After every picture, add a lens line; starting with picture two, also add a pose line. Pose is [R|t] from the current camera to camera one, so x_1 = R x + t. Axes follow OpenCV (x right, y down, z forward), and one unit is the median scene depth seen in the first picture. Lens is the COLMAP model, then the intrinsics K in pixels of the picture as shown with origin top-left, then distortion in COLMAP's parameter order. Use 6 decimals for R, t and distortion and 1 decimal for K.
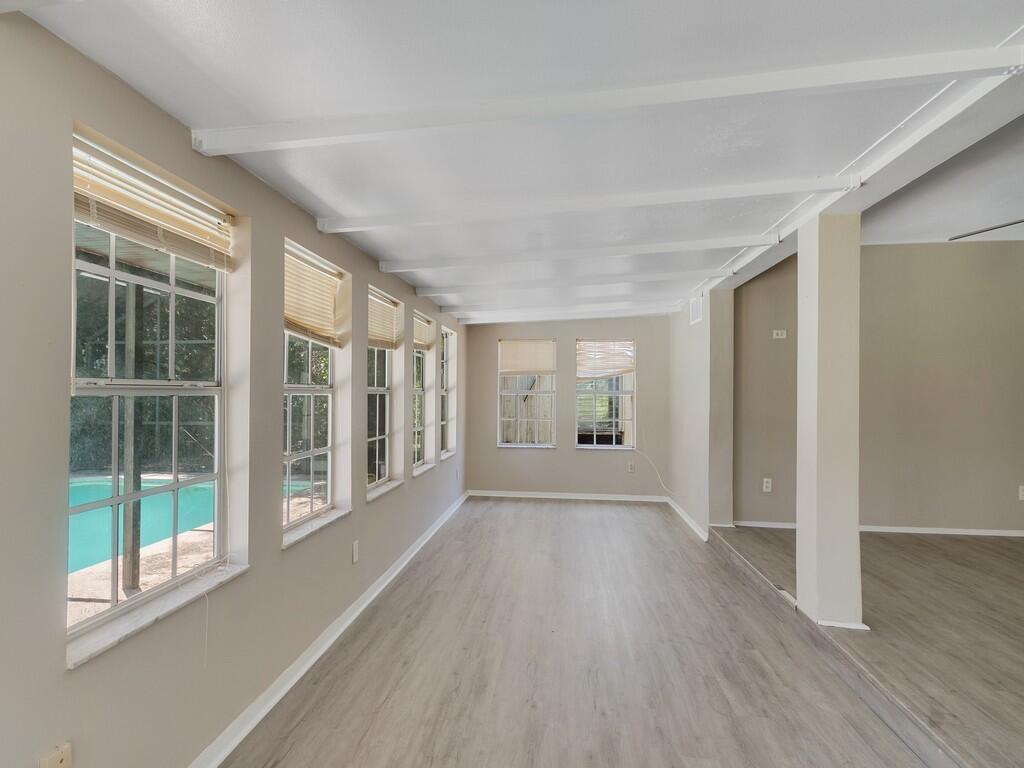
lens RADIAL K [[518.8, 0, 499.8], [0, 518.8, 394.2], [0, 0, 1]] dist [-0.000263, -0.000913]
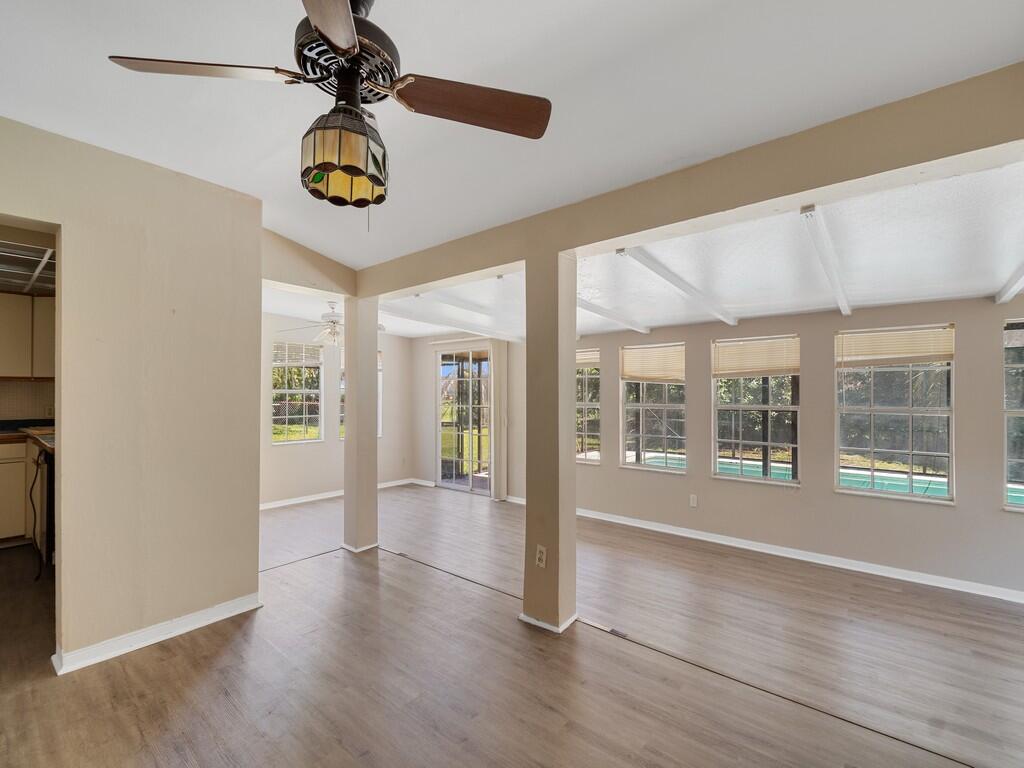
lens RADIAL K [[463.3, 0, 490.1], [0, 463.3, 396.1], [0, 0, 1]] dist [-0.002019, -0.001290]
pose [[-0.565565, -0.005698, -0.824684, 1.178826], [-0.007352, 0.999971, -0.001866, -0.030513], [0.824671, 0.005008, -0.565590, 1.126487]]
